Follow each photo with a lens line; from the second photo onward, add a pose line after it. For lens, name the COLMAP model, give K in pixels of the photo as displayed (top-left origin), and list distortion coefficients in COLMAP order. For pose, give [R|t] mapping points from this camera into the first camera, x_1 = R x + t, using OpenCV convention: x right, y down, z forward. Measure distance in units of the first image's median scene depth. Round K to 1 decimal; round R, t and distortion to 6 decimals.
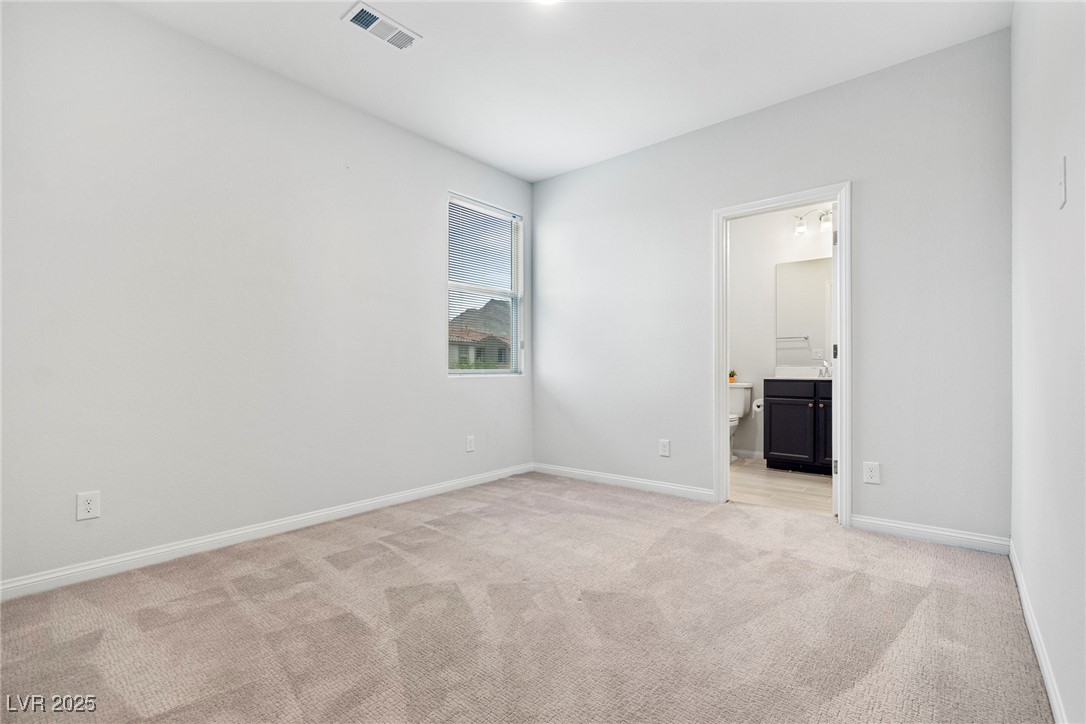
lens RADIAL K [[491.8, 0, 545.3], [0, 491.8, 364.5], [0, 0, 1]] dist [0.009833, -0.001232]
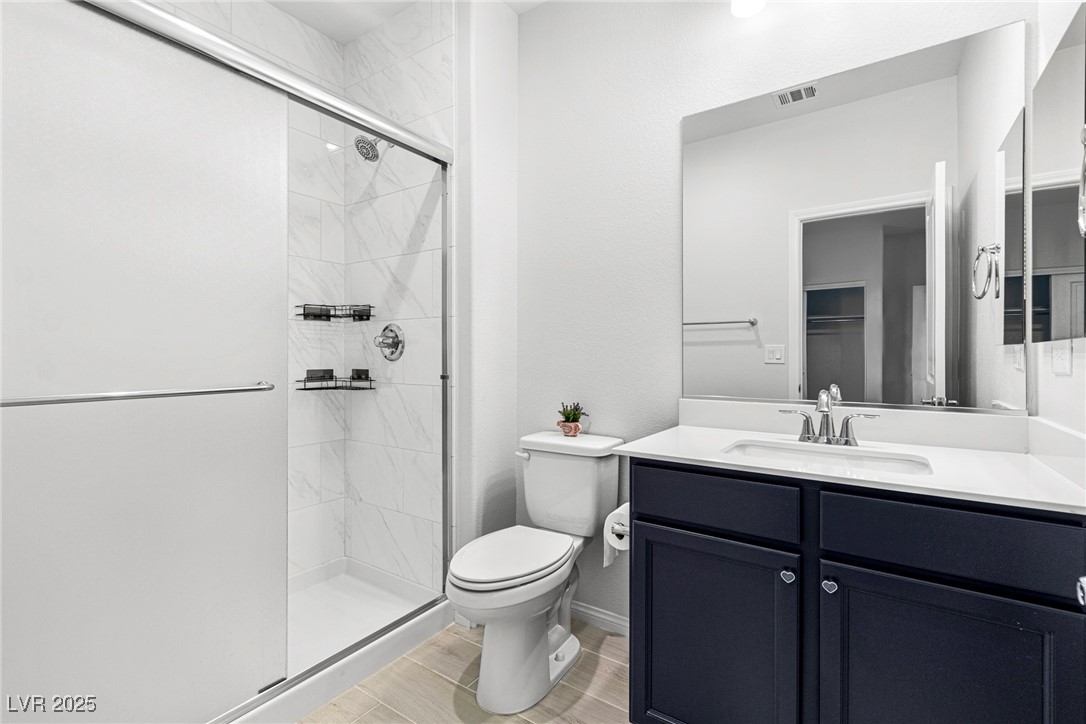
lens RADIAL K [[491.8, 0, 543.4], [0, 491.8, 354.4], [0, 0, 1]] dist [0.009833, -0.001232]
pose [[0.994863, 0.004049, 0.101149, 0.339623], [-0.004772, 0.999965, 0.006905, -0.030302], [-0.101117, -0.007352, 0.994847, 0.667484]]
